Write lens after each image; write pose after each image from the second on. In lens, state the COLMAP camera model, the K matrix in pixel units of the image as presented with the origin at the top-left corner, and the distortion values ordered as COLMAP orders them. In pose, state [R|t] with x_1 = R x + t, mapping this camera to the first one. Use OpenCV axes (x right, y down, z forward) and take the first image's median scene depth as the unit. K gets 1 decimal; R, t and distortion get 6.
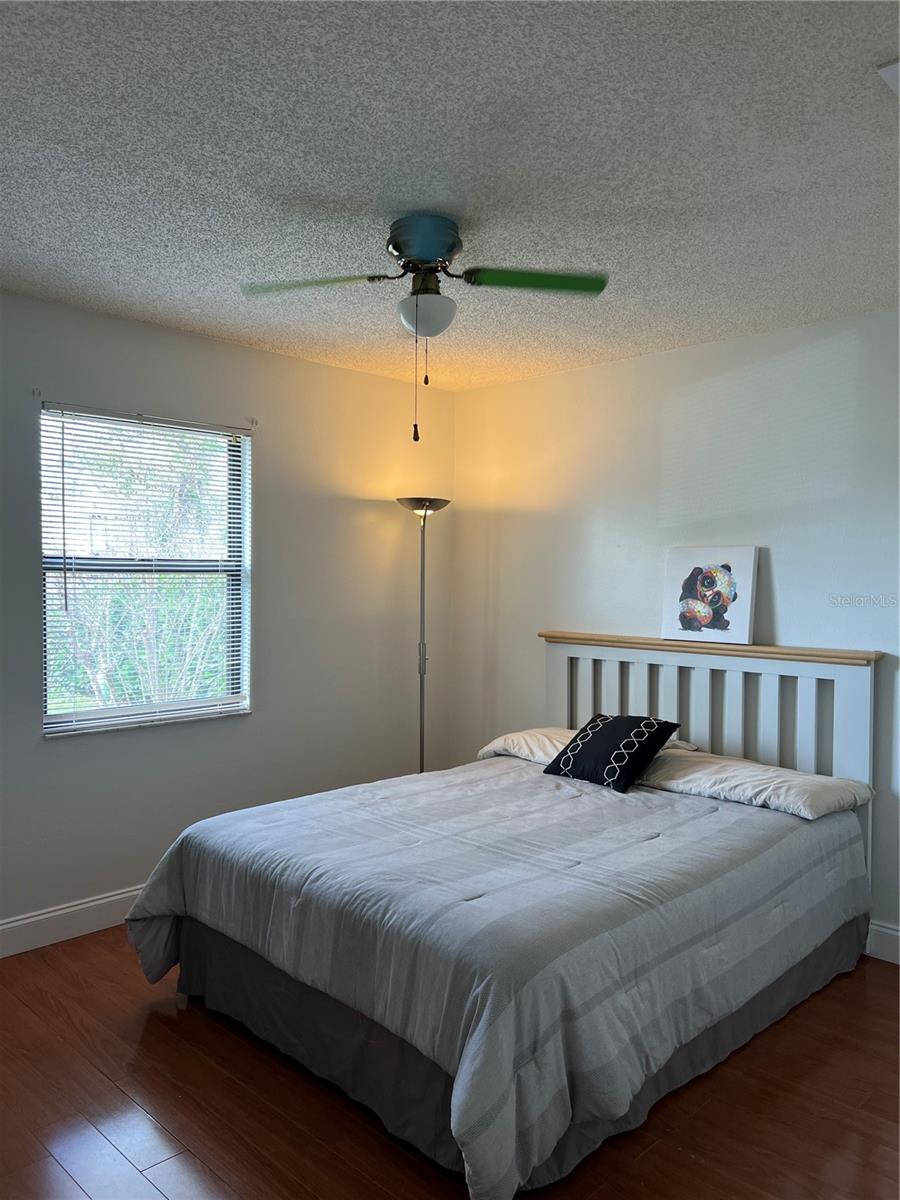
lens RADIAL K [[897.5, 0, 448.6], [0, 897.5, 591.0], [0, 0, 1]] dist [0.036146, -0.047748]
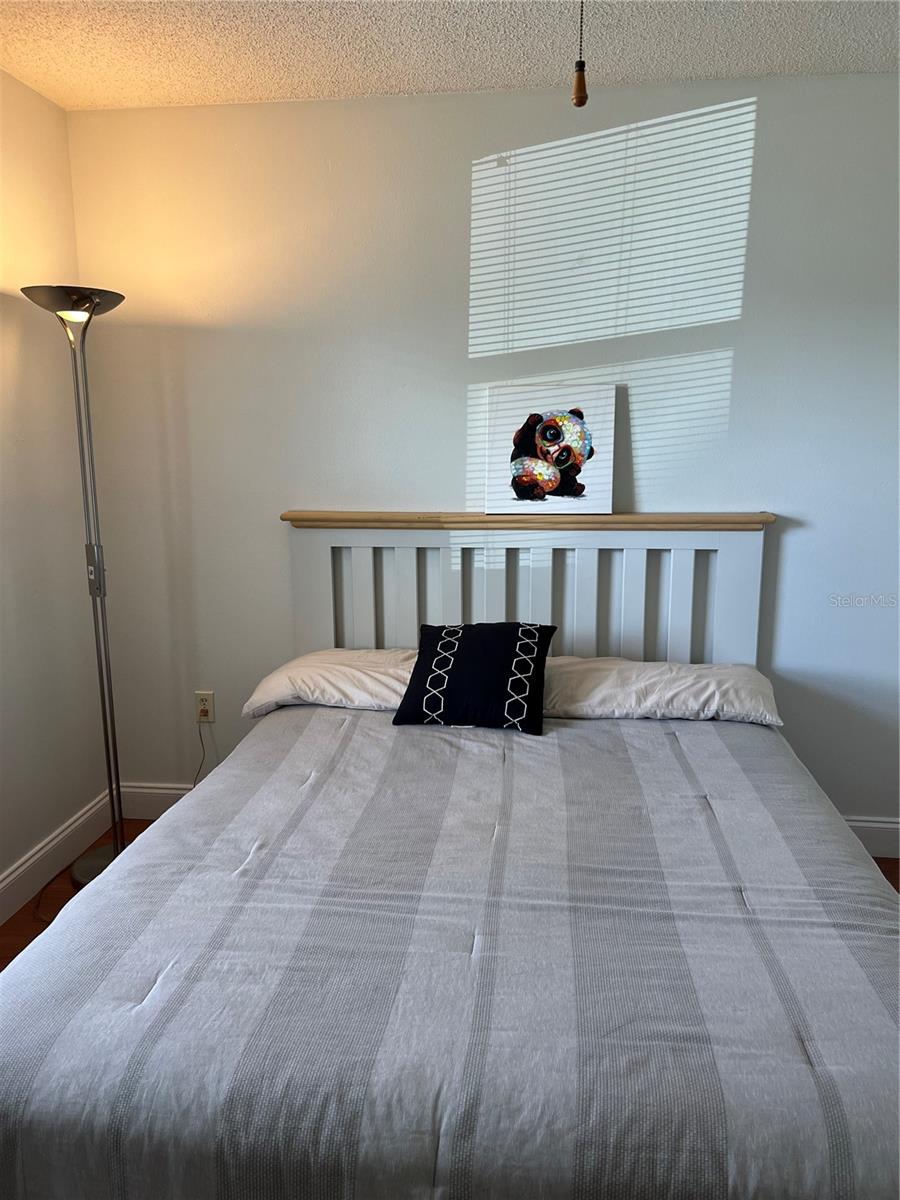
lens RADIAL K [[897.5, 0, 451.5], [0, 897.5, 611.9], [0, 0, 1]] dist [0.036146, -0.047748]
pose [[0.787062, -0.135587, 0.601789, -0.270251], [0.021991, 0.981093, 0.192285, -0.011087], [-0.616482, -0.138106, 0.775162, 0.486715]]
